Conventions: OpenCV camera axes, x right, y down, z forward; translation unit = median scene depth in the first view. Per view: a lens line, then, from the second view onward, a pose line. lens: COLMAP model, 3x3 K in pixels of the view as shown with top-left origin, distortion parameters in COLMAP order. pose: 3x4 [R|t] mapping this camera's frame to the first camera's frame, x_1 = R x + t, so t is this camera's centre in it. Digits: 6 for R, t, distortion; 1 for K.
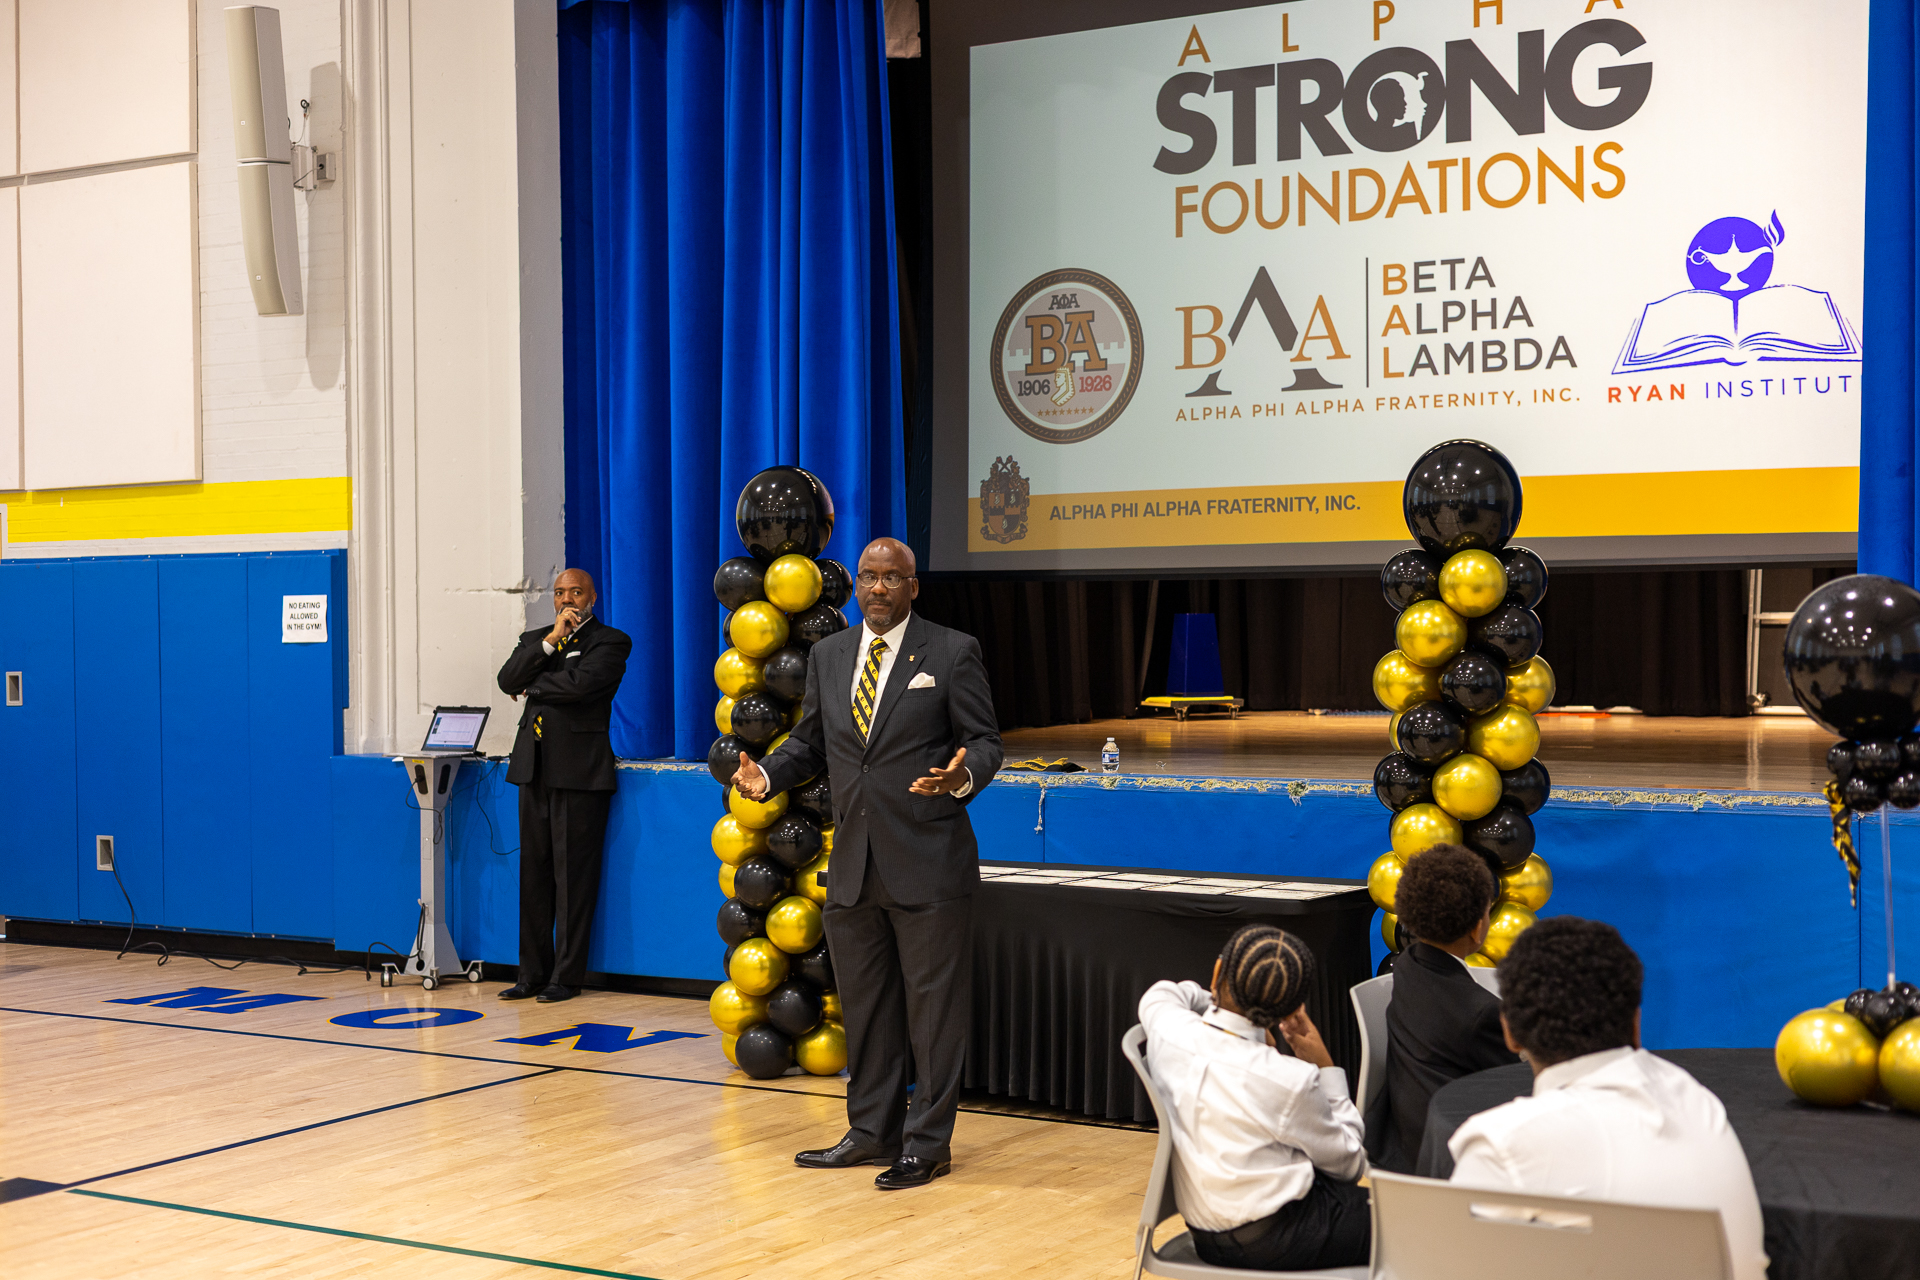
lens RADIAL K [[2668.9, 0, 965.3], [0, 2668.9, 663.2], [0, 0, 1]] dist [0.024458, 0.000000]
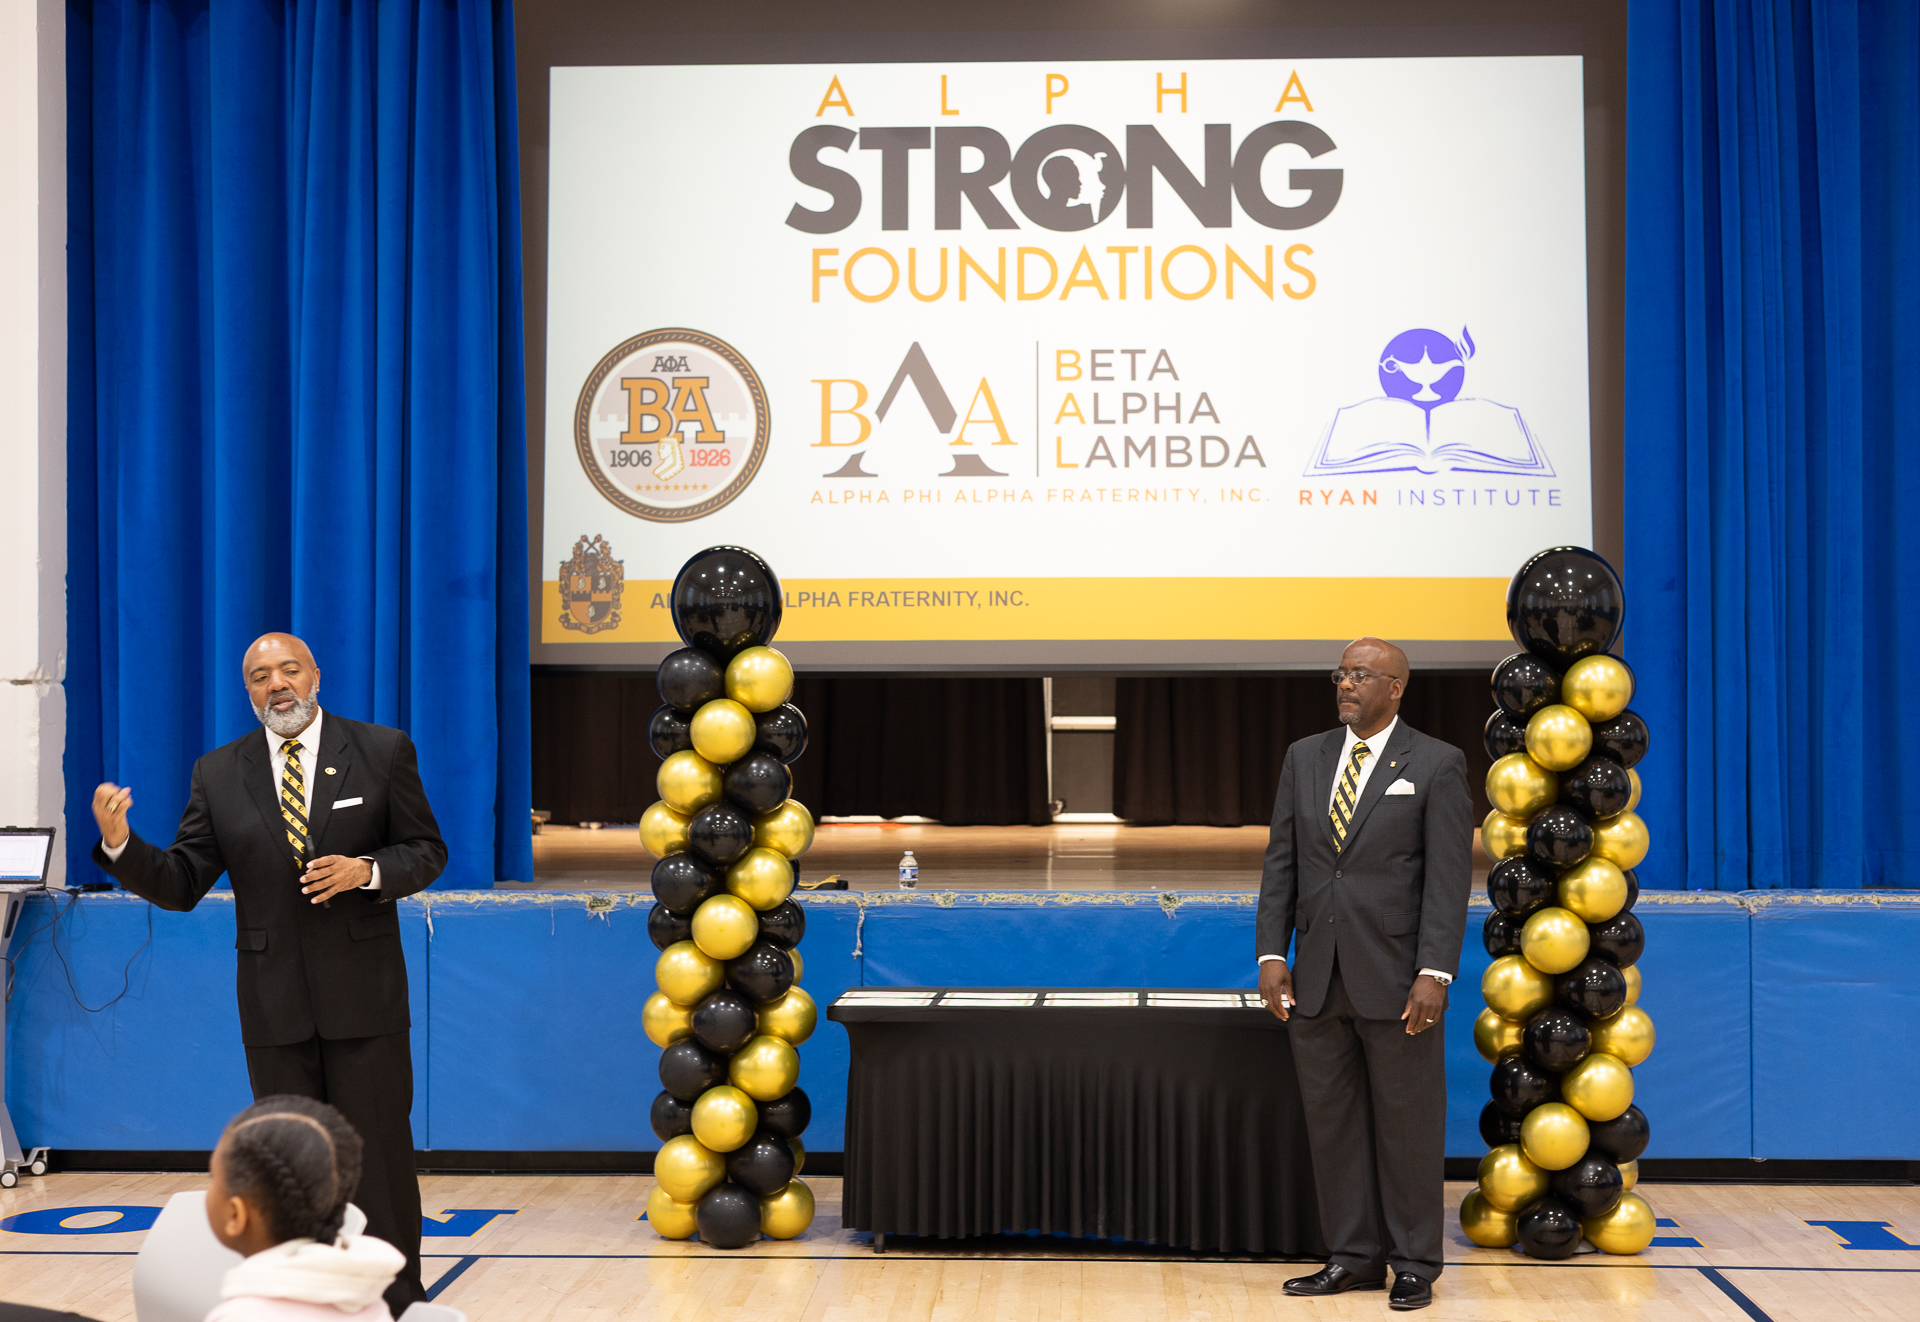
lens RADIAL K [[3078.7, 0, 939.5], [0, 3078.7, 653.6], [0, 0, 1]] dist [0.021014, 0.000000]
pose [[0.874057, 0.015249, 0.485583, -0.413198], [0.003468, 0.999286, -0.037624, 0.000044], [-0.485810, 0.034570, 0.873380, 0.068020]]
